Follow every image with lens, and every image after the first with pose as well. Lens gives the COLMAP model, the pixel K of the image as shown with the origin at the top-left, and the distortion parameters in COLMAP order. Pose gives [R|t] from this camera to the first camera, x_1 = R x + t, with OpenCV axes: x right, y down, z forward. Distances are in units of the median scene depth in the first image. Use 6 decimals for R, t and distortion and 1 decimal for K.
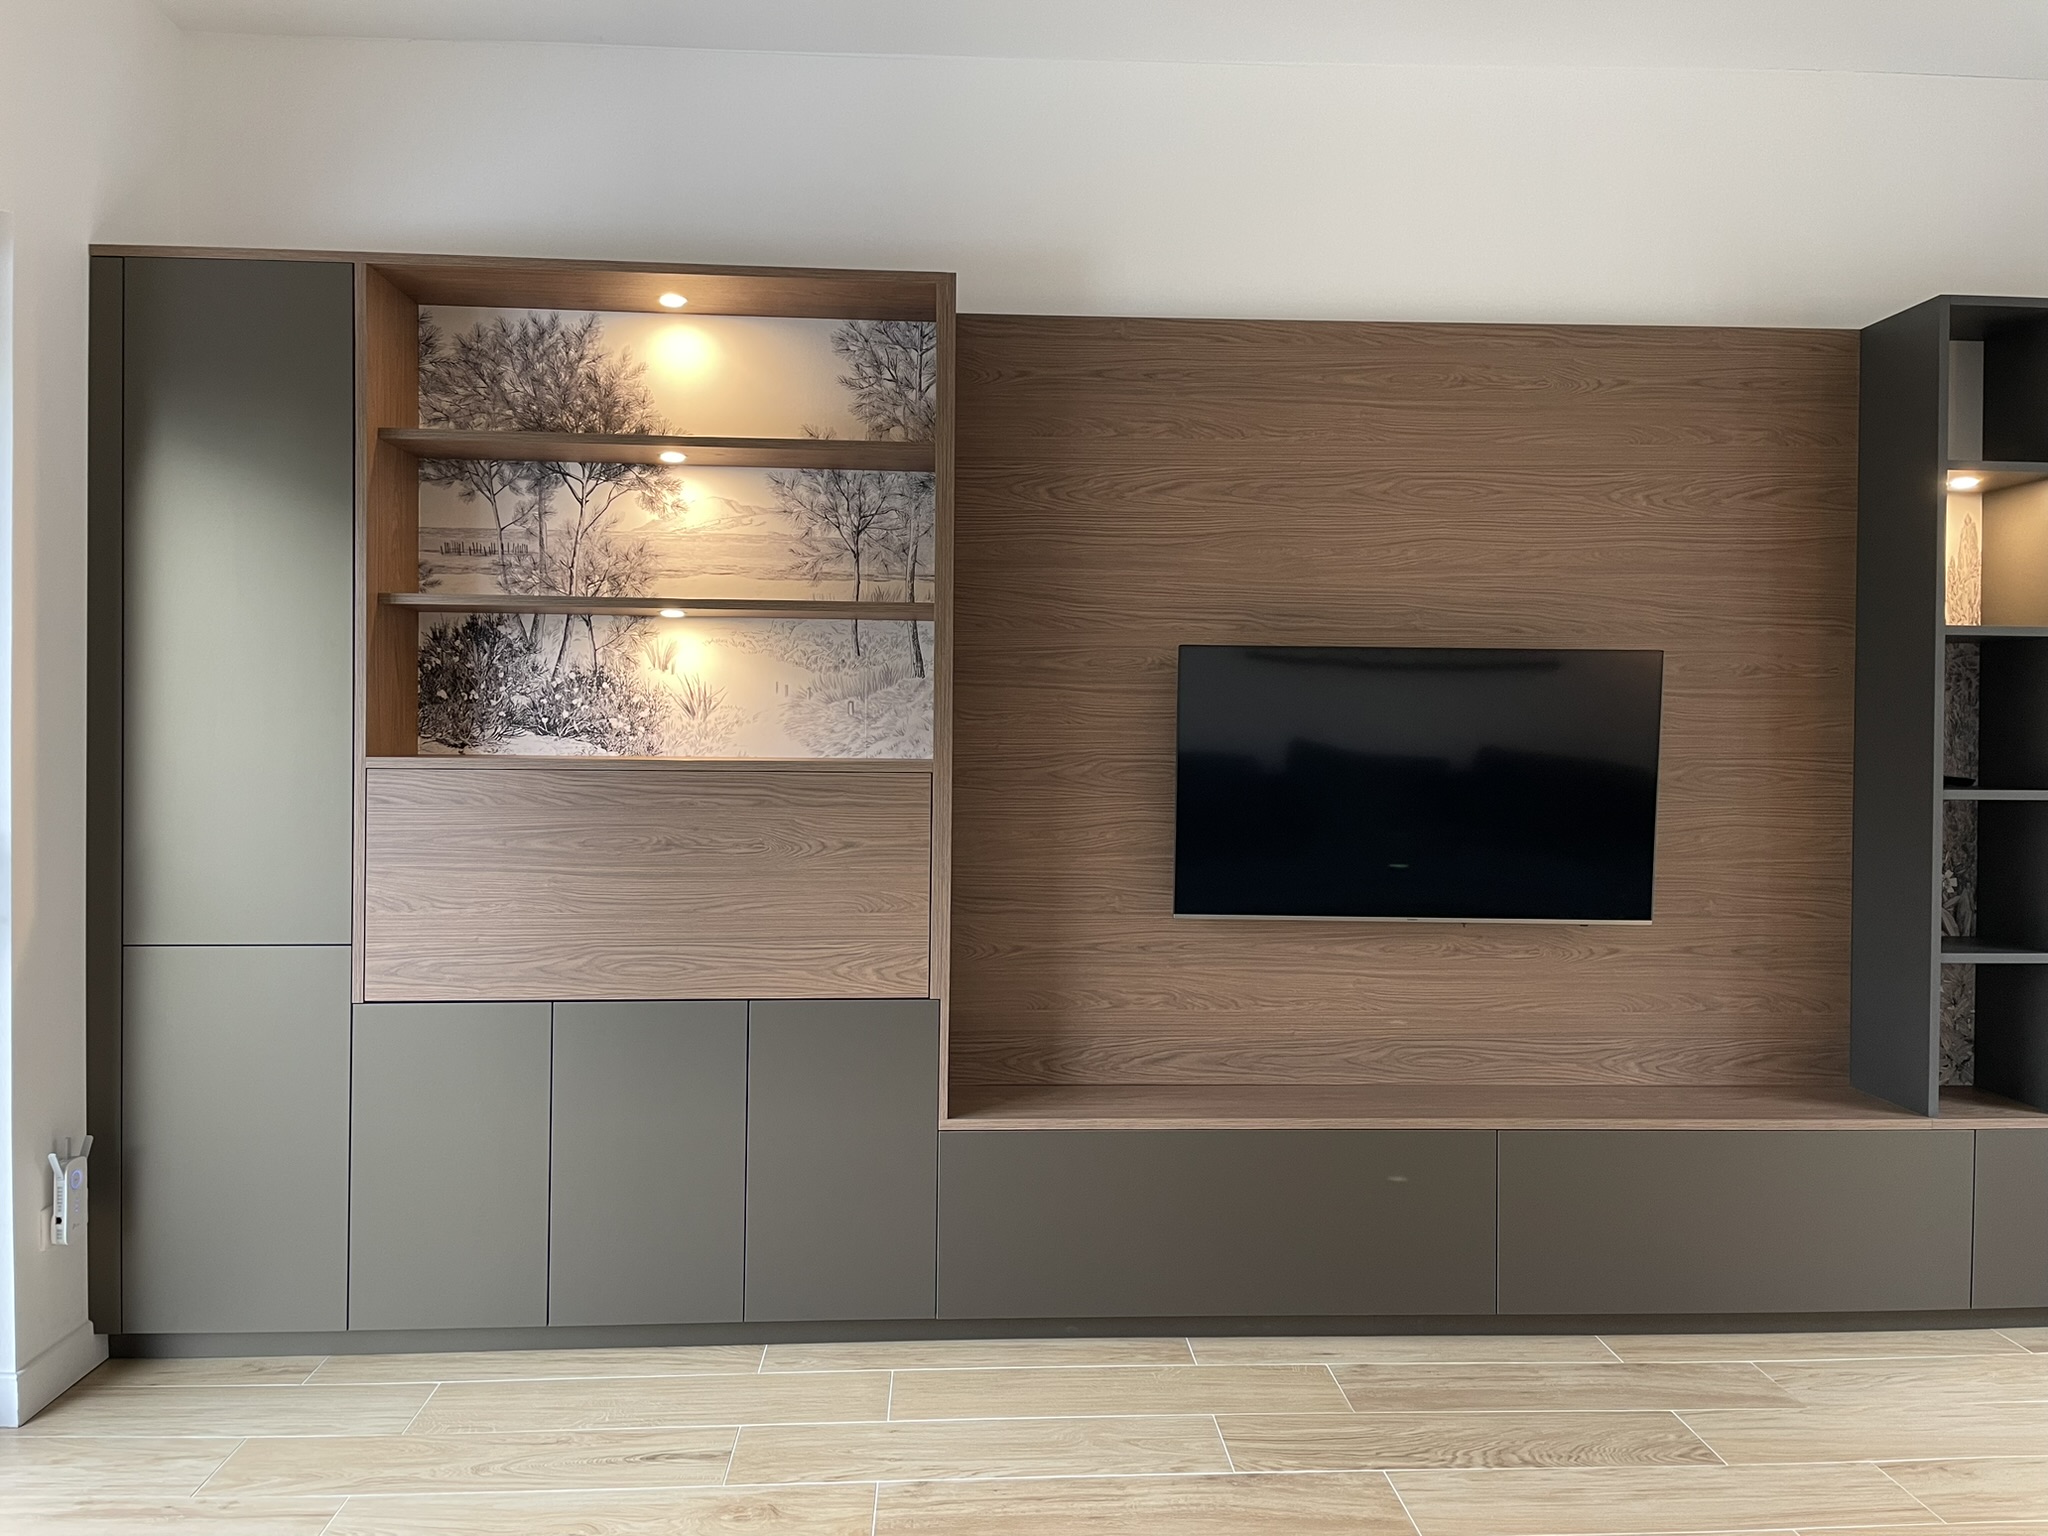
lens RADIAL K [[1533.1, 0, 1039.2], [0, 1533.1, 742.7], [0, 0, 1]] dist [0.103691, -0.136811]
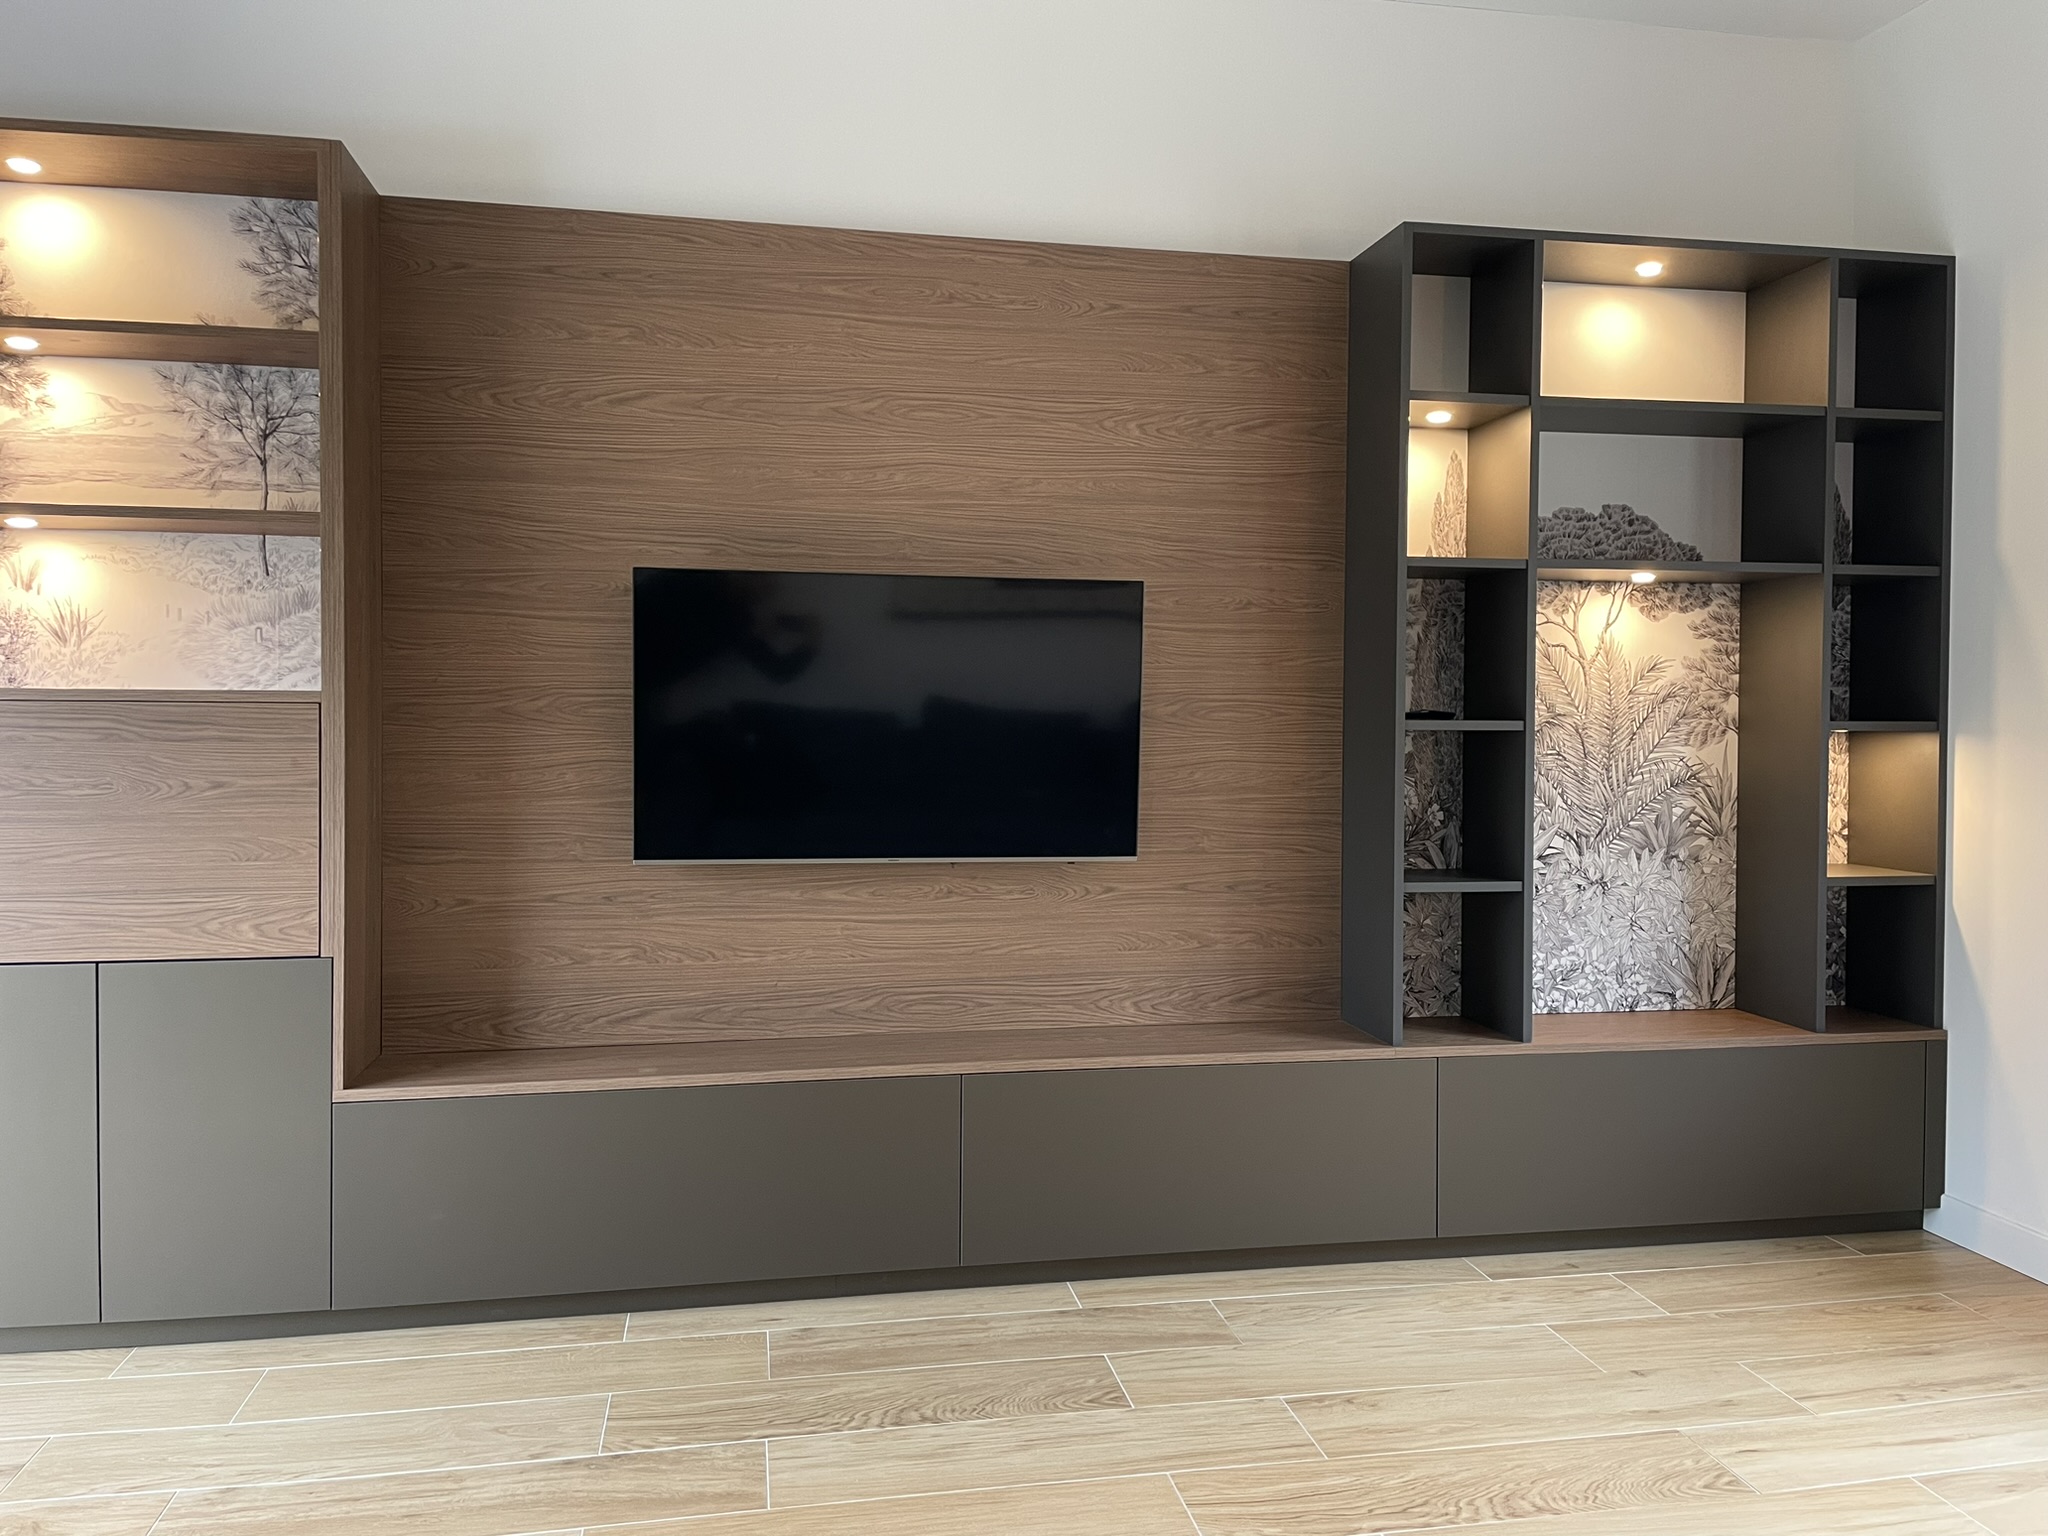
lens RADIAL K [[1533.1, 0, 1045.2], [0, 1533.1, 745.6], [0, 0, 1]] dist [0.103691, -0.136811]
pose [[0.990770, -0.005482, 0.135440, 0.206797], [0.003796, 0.999912, 0.012707, 0.031826], [-0.135498, -0.012076, 0.990704, 0.046673]]
